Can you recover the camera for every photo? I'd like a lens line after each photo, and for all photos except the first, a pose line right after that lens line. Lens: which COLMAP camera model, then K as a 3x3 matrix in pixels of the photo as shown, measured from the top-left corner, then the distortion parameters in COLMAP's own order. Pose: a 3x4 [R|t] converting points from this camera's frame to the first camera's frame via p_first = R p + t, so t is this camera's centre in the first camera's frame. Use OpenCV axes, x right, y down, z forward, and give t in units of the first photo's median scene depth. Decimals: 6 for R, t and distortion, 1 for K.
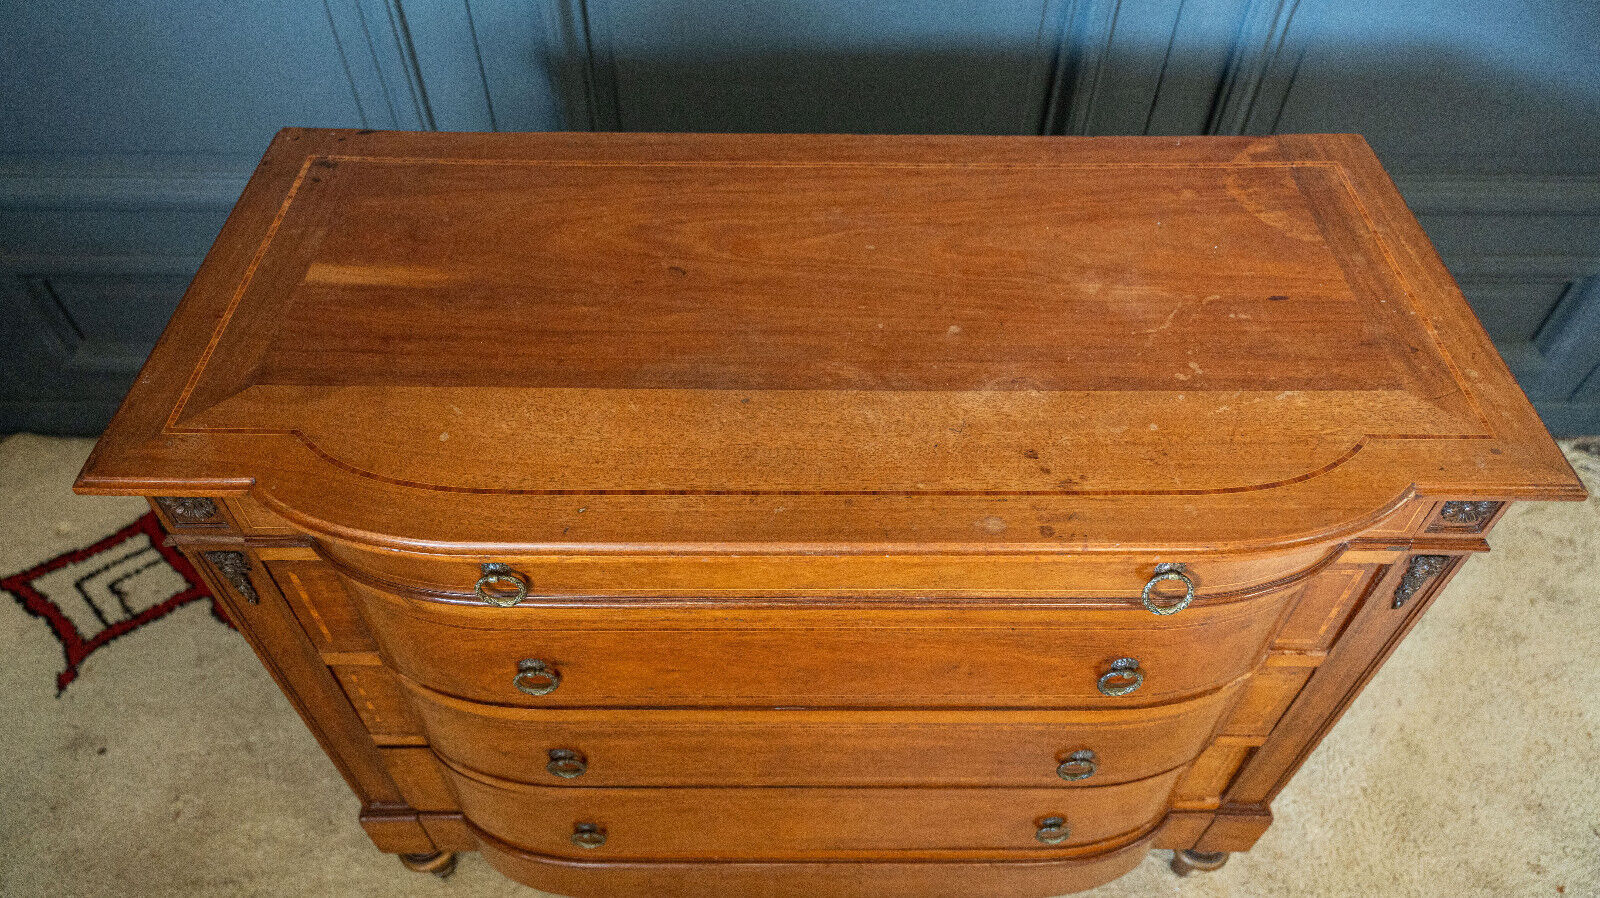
lens RADIAL K [[1168.2, 0, 804.9], [0, 1168.2, 448.7], [0, 0, 1]] dist [-0.002819, -0.000965]
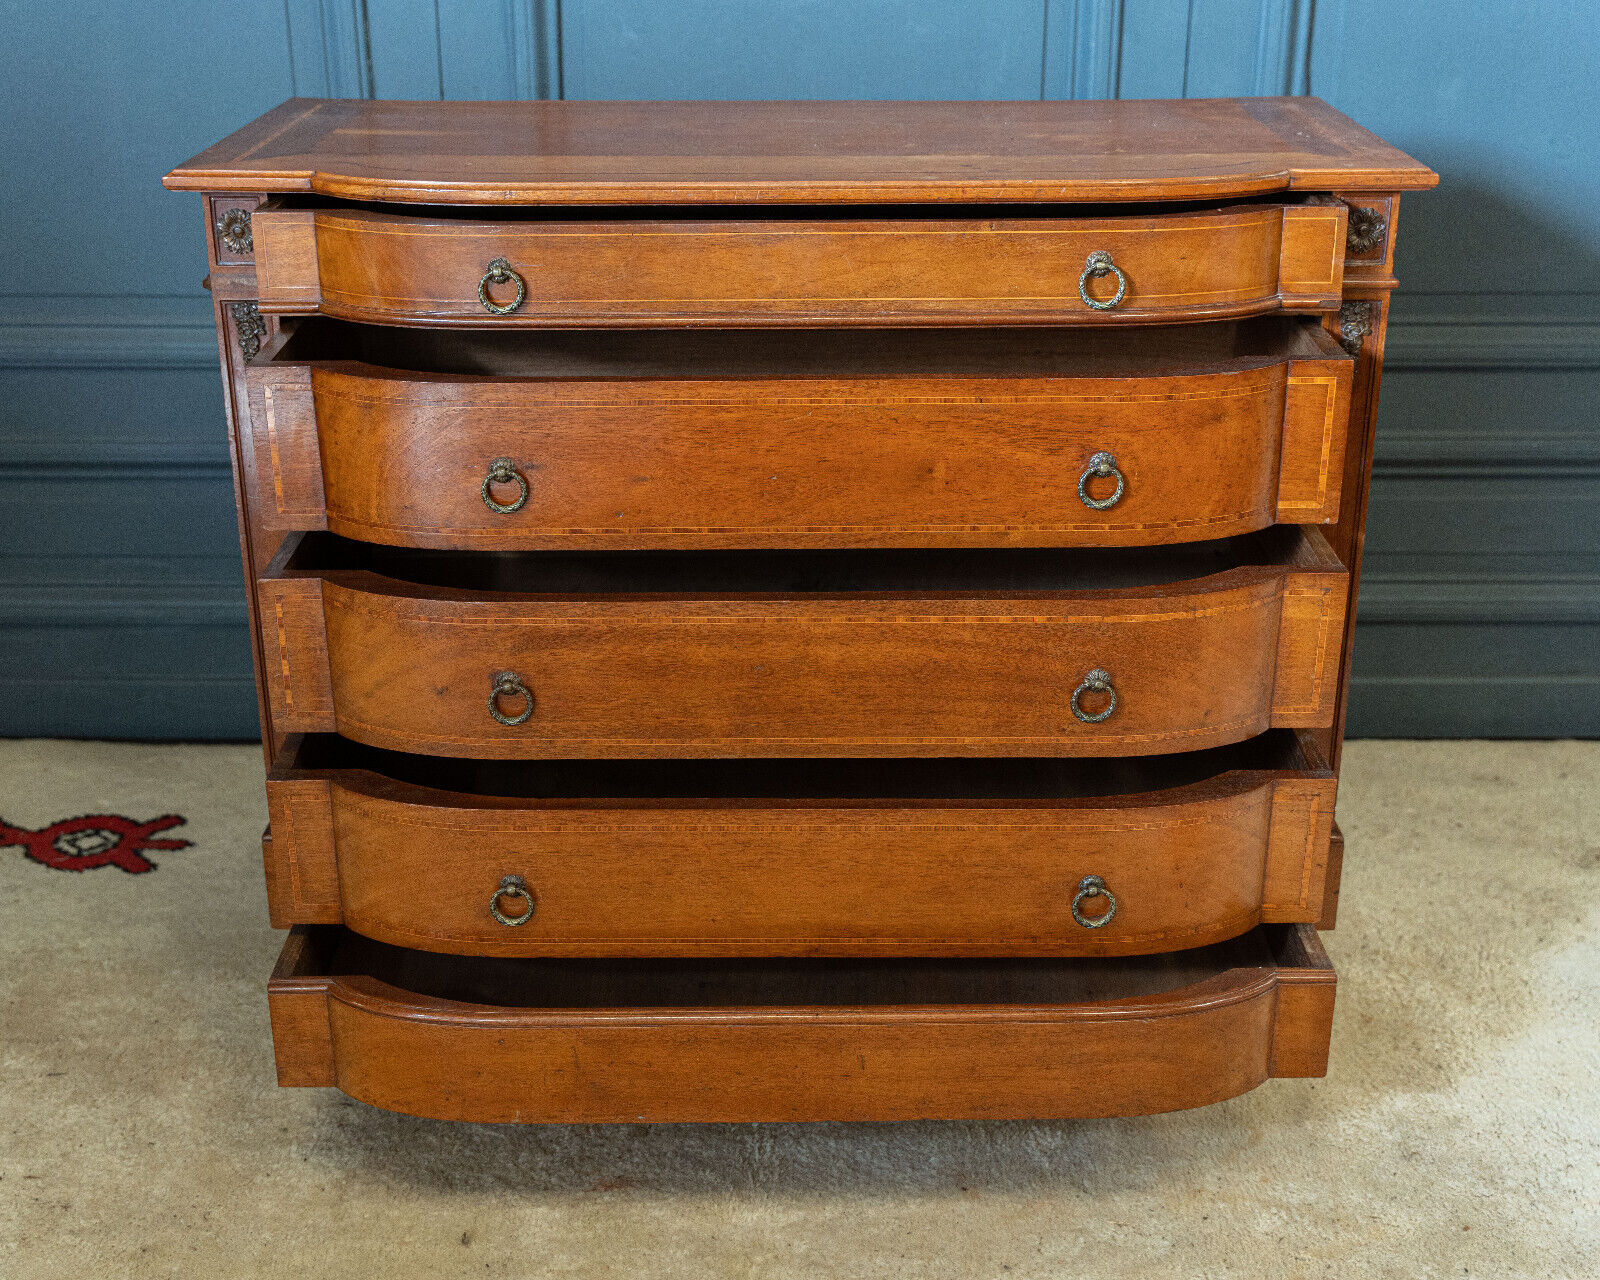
lens RADIAL K [[2099.7, 0, 800.0], [0, 2099.7, 640.0], [0, 0, 1]] dist [0.004886, 0.027333]
pose [[0.999882, -0.007275, -0.013541, 0.025536], [0.001123, 0.913135, -0.407656, 0.687791], [0.015330, 0.407592, 0.913035, -0.378765]]
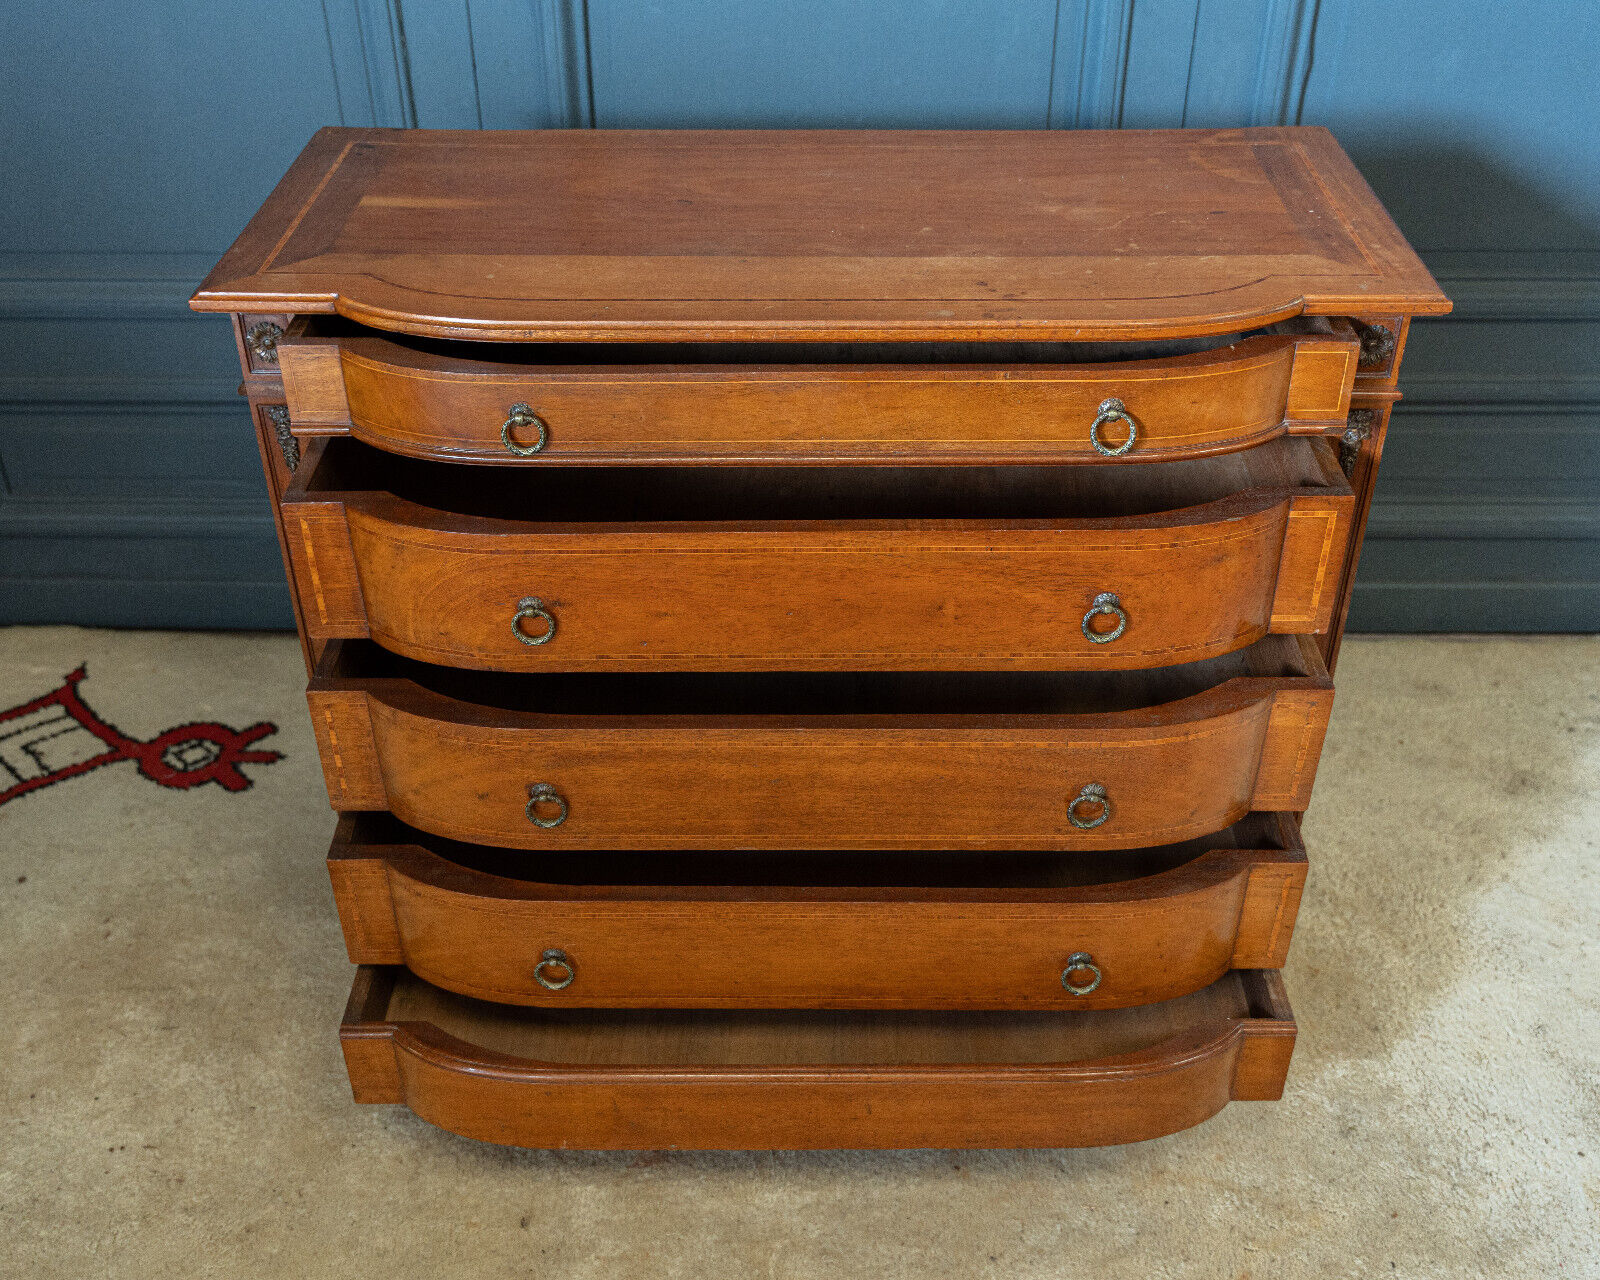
lens RADIAL K [[1708.7, 0, 795.9], [0, 1708.7, 639.5], [0, 0, 1]] dist [0.006239, -0.000045]
pose [[0.999583, -0.000142, -0.028888, 0.027642], [-0.005457, 0.981057, -0.193645, 0.351808], [0.028368, 0.193722, 0.980646, -0.322725]]
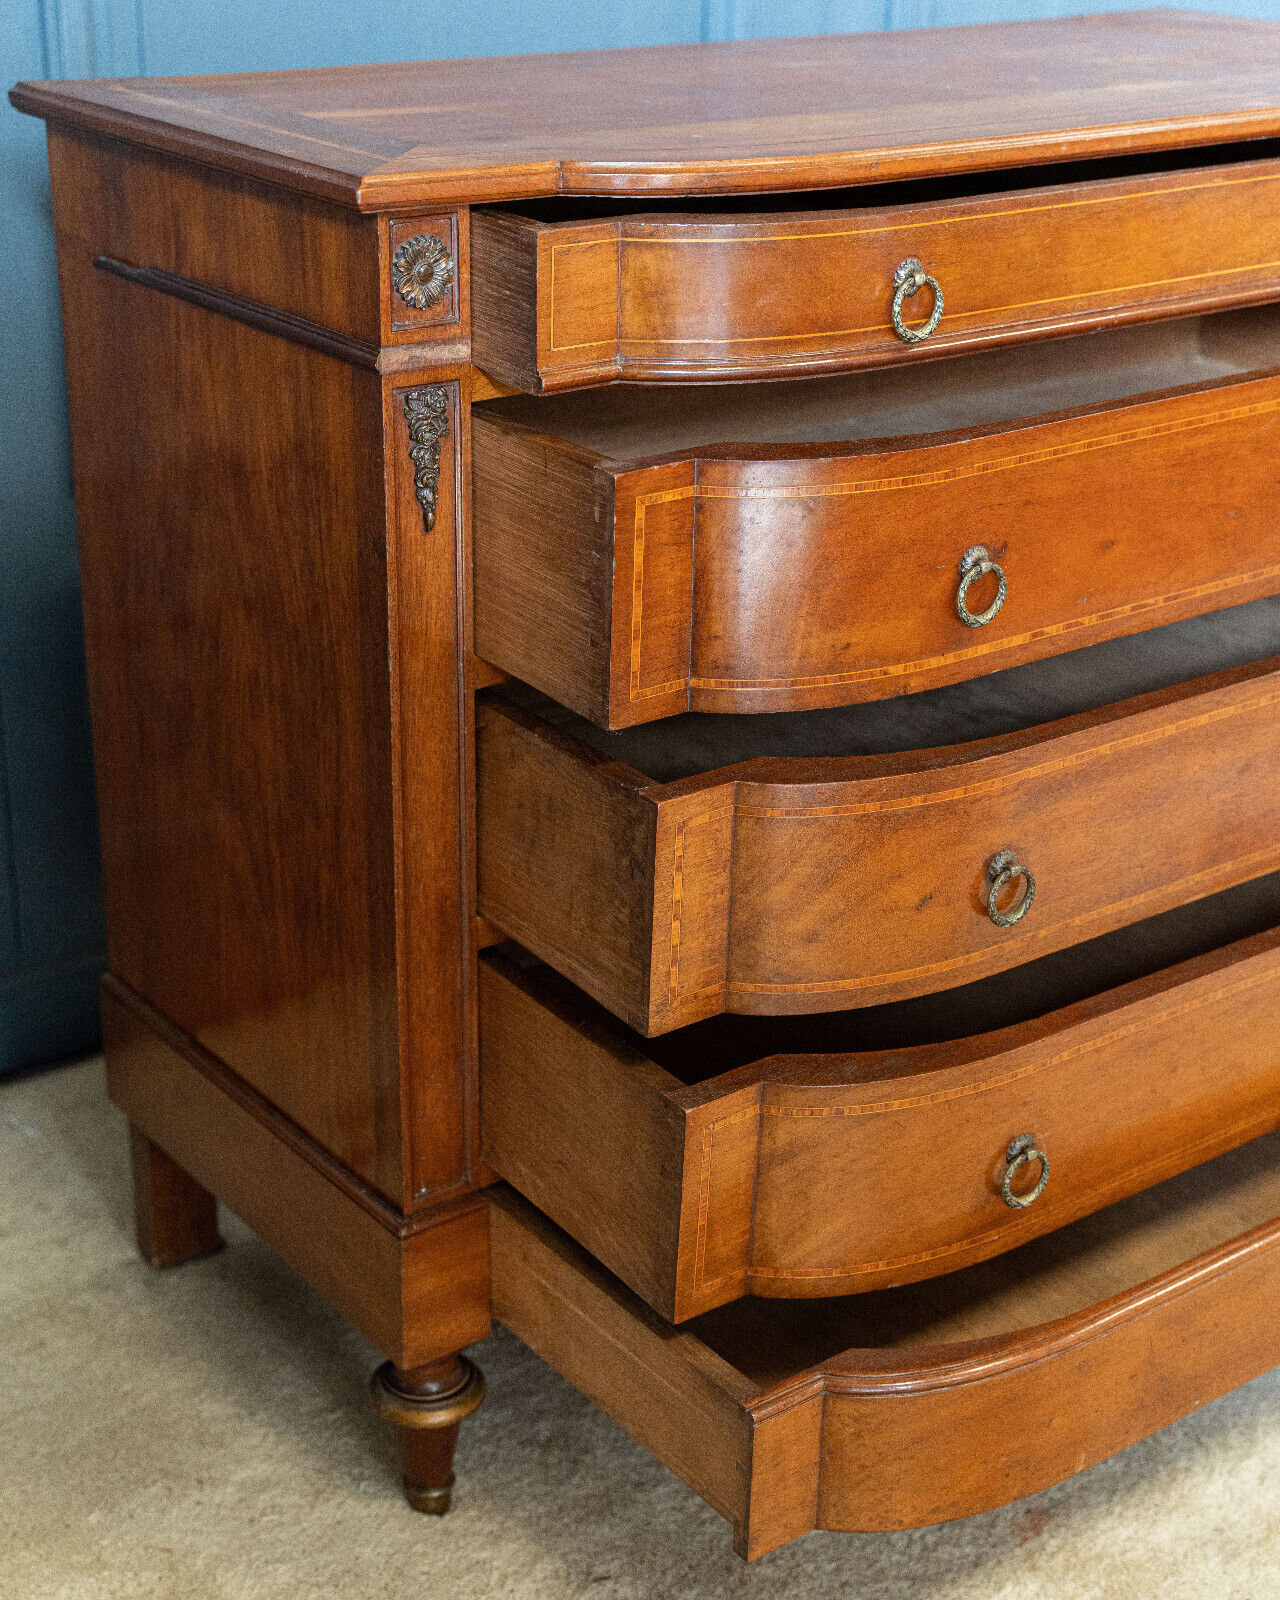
lens RADIAL K [[2477.0, 0, 640.0], [0, 2477.0, 800.0], [0, 0, 1]] dist [0.009403, -0.002025]
pose [[0.807351, -0.228120, 0.544193, -0.755772], [0.421639, 0.868212, -0.261587, 0.411472], [-0.412802, 0.440646, 0.797136, -0.034542]]
